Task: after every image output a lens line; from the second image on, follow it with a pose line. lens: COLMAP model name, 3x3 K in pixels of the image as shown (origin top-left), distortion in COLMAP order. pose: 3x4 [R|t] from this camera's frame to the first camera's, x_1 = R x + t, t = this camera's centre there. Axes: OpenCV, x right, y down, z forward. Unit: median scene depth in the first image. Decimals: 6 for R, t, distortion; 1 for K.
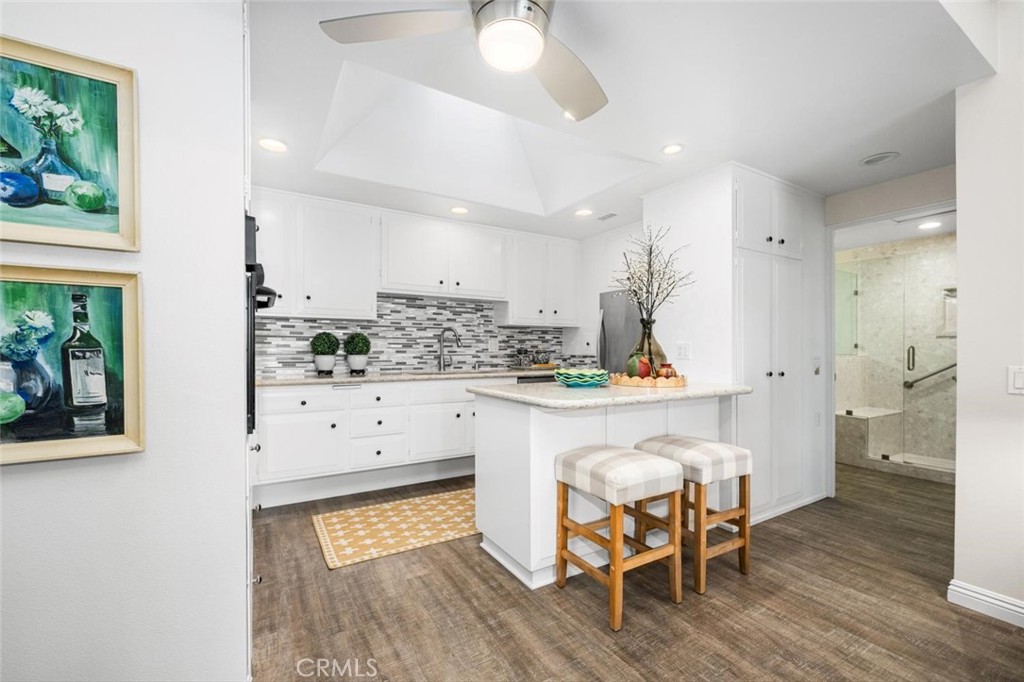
lens RADIAL K [[424.8, 0, 510.6], [0, 424.8, 353.4], [0, 0, 1]] dist [-0.000105, -0.000041]
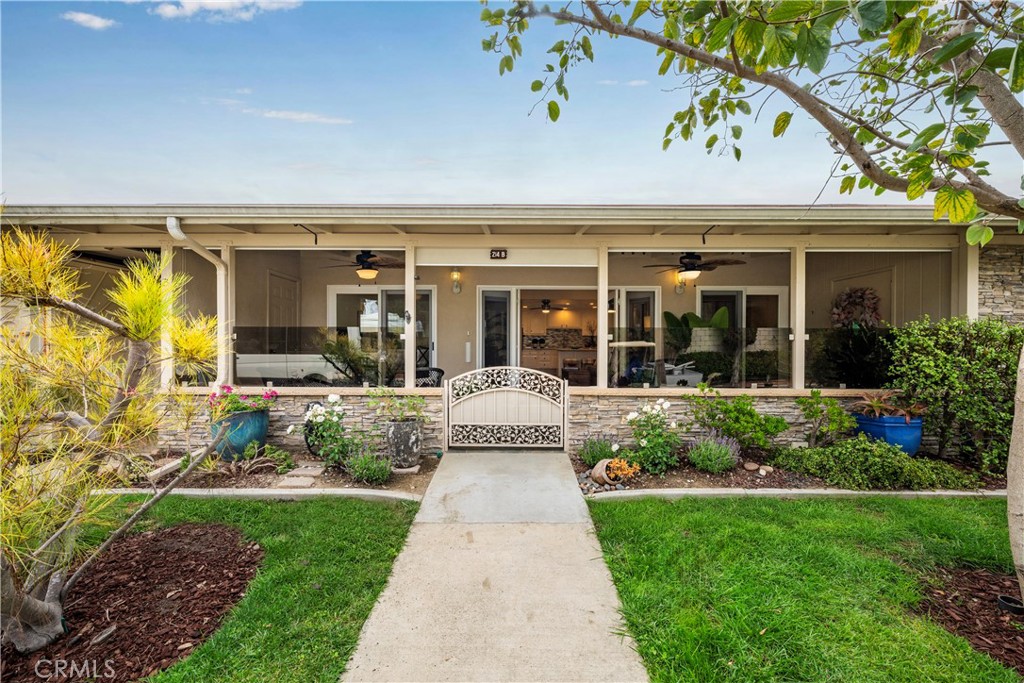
lens RADIAL K [[415.5, 0, 513.5], [0, 415.5, 337.5], [0, 0, 1]] dist [0.001133, 0.000234]
pose [[0.854360, 0.000359, -0.519682, 1.761828], [-0.010656, 0.999802, -0.016826, 0.015501], [0.519573, 0.019913, 0.854194, -3.059360]]
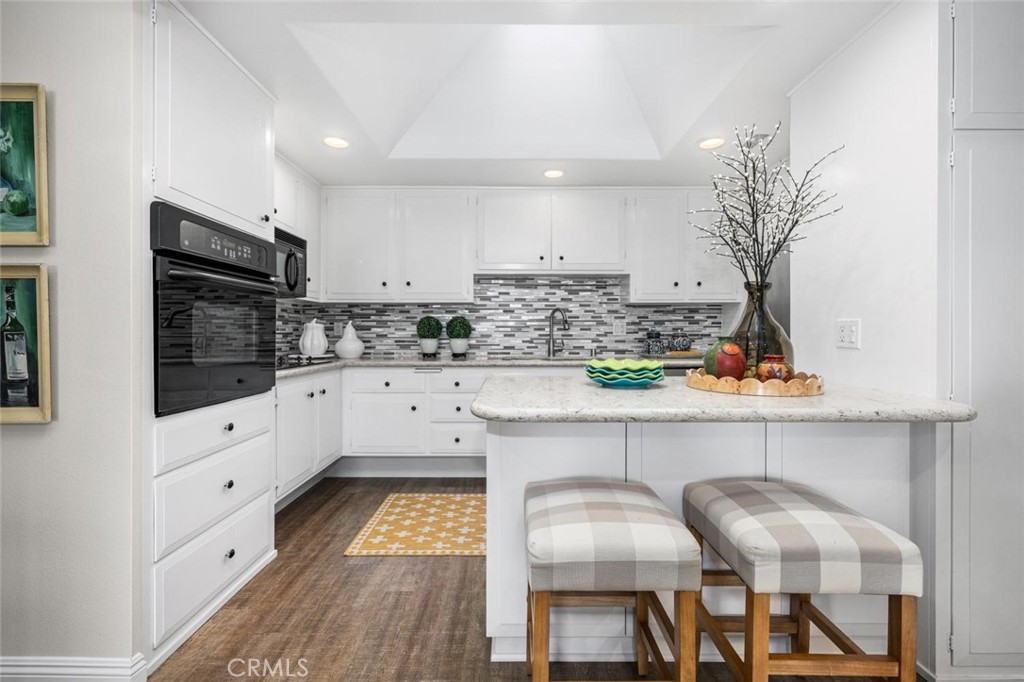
lens RADIAL K [[415.5, 0, 513.5], [0, 415.5, 337.0], [0, 0, 1]] dist [0.001133, 0.000234]
pose [[0.859827, 0.002710, -0.510579, 0.282334], [-0.002977, 0.999996, 0.000295, -0.000603], [0.510578, 0.001266, 0.859831, 0.256746]]
